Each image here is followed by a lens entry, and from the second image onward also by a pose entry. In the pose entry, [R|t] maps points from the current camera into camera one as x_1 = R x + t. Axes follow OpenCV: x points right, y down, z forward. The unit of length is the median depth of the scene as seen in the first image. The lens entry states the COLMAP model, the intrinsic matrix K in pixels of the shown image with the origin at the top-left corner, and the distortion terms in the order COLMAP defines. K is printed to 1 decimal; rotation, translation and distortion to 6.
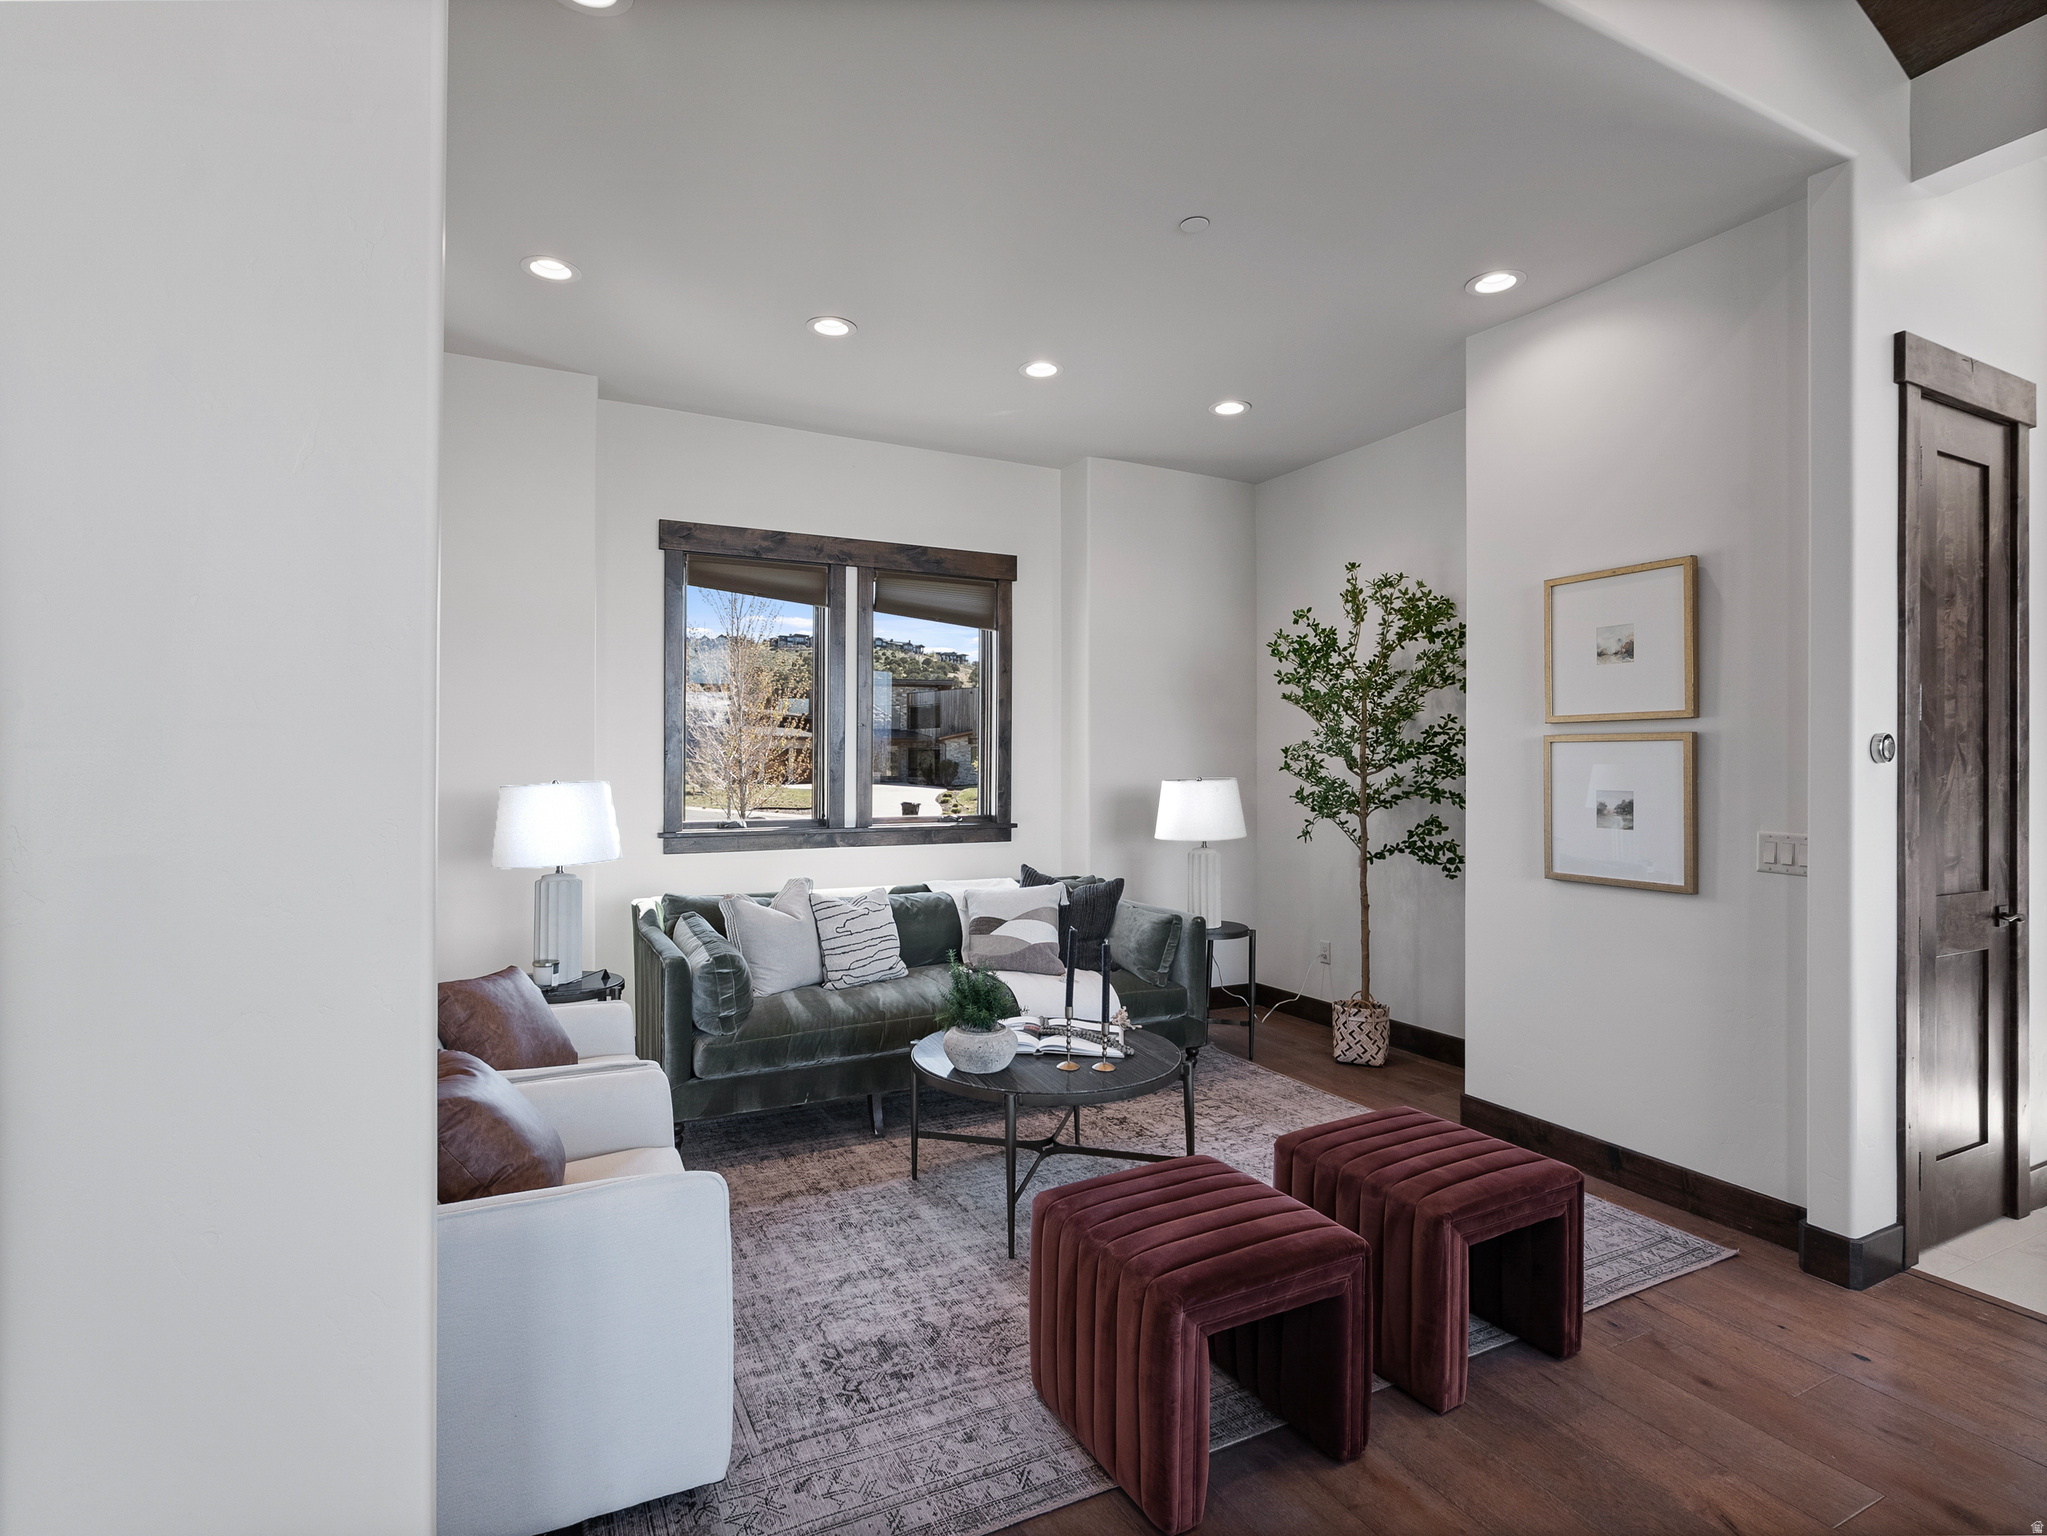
lens RADIAL K [[1014.5, 0, 1023.5], [0, 1014.5, 768.0], [0, 0, 1]] dist [-0.032109, 0.000233]
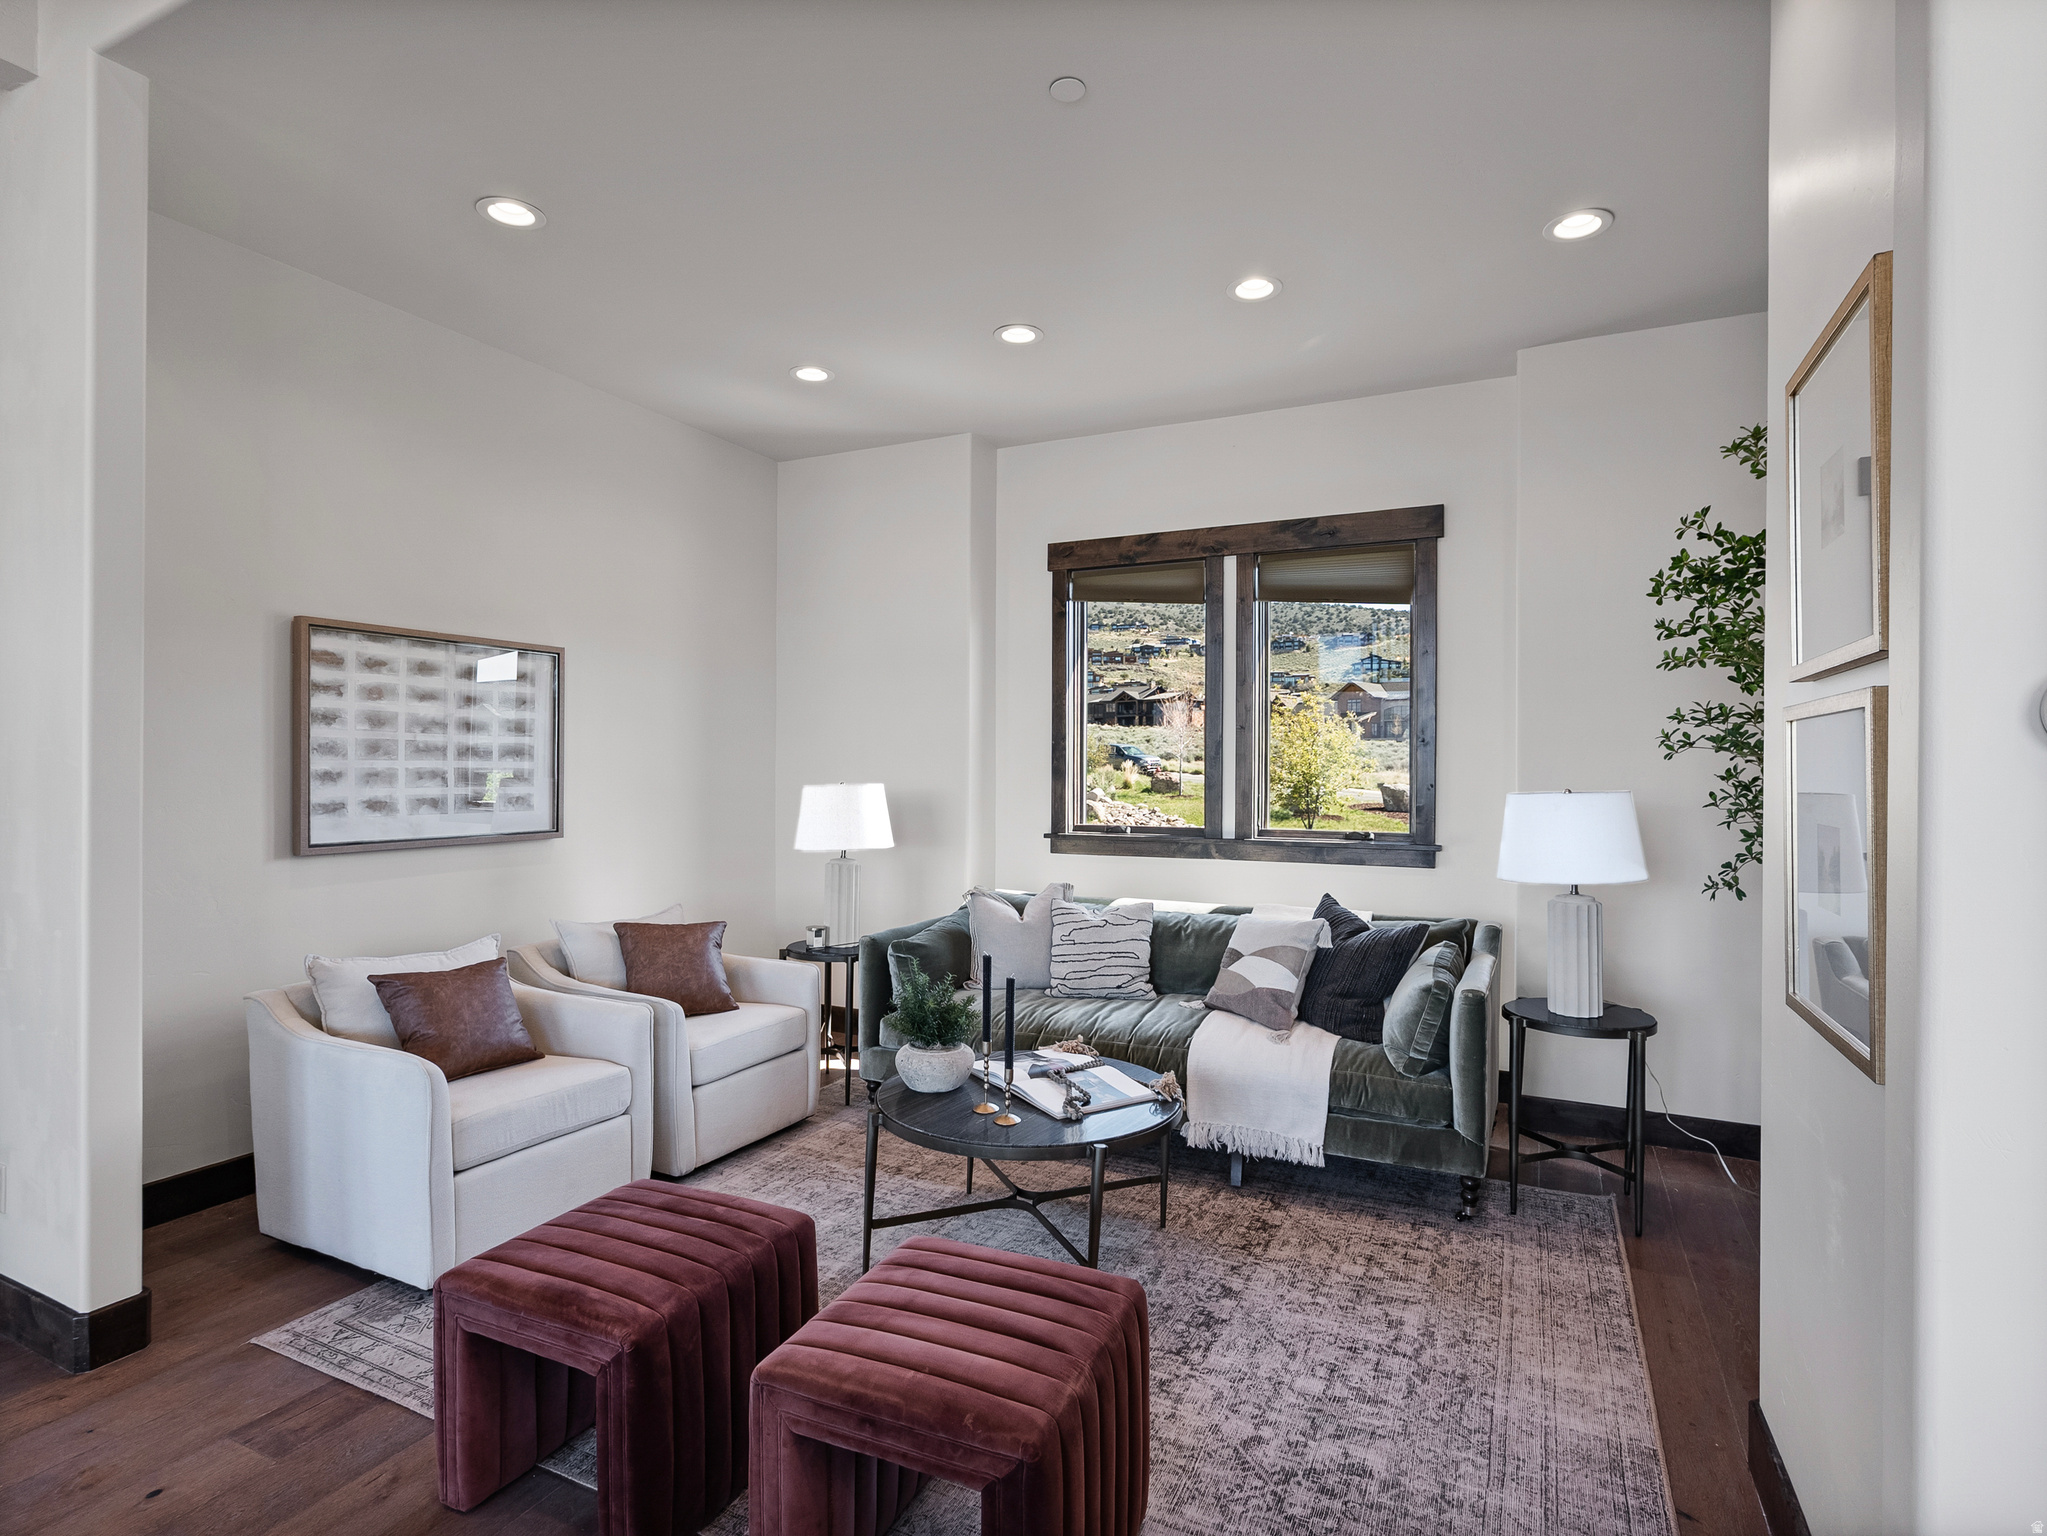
lens RADIAL K [[1044.5, 0, 1028.6], [0, 1044.5, 768.4], [0, 0, 1]] dist [-0.006988, 0.001852]
pose [[0.614333, -0.001287, -0.789046, 0.505437], [-0.004904, 0.999973, -0.005449, 0.000776], [0.789032, 0.007217, 0.614310, 0.294163]]
